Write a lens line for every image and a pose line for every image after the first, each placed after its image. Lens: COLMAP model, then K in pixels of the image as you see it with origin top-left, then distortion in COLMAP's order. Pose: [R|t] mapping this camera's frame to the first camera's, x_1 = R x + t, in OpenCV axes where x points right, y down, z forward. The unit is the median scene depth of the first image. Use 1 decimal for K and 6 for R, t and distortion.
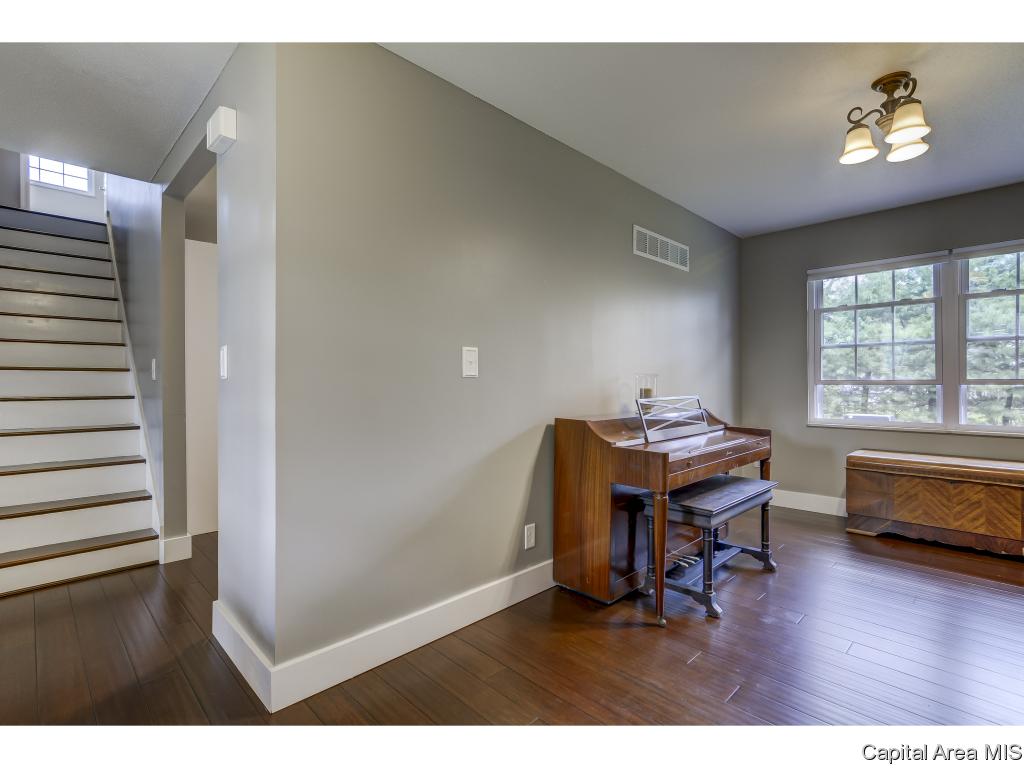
lens RADIAL K [[494.2, 0, 512.0], [0, 494.2, 384.0], [0, 0, 1]] dist [-0.001250, 0.000234]
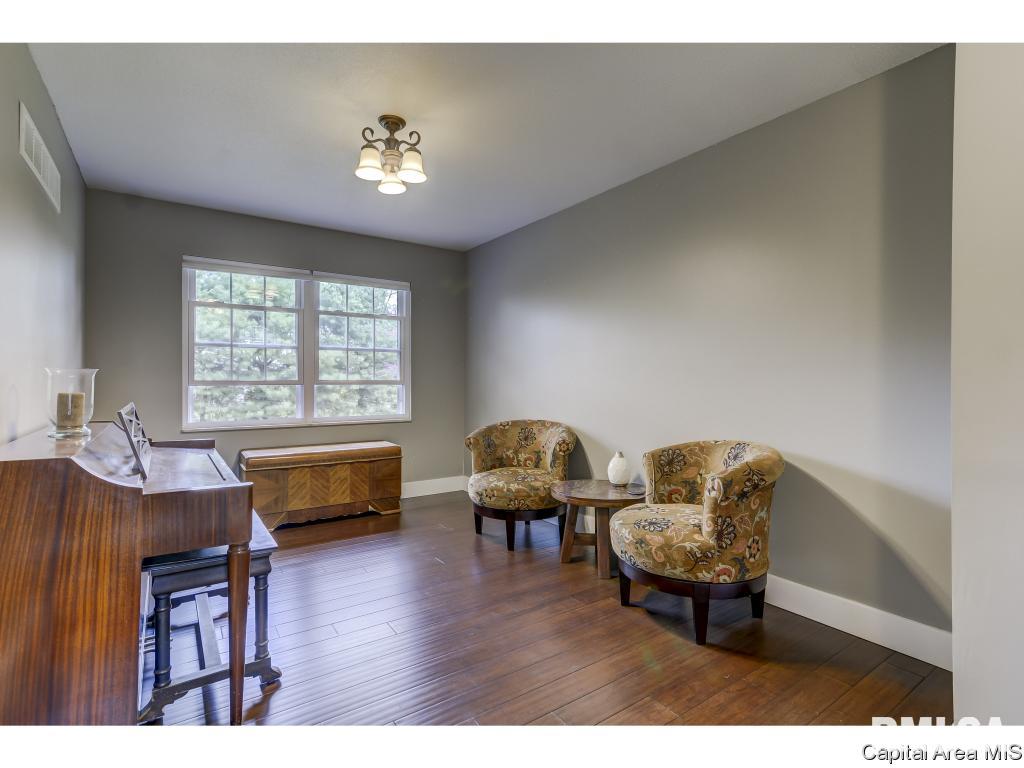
lens RADIAL K [[494.2, 0, 512.0], [0, 494.2, 384.0], [0, 0, 1]] dist [-0.001250, 0.000234]
pose [[0.179261, -0.003851, 0.983794, -0.205047], [0.001615, 0.999992, 0.003621, -0.004473], [-0.983800, 0.000940, 0.179266, 0.336609]]
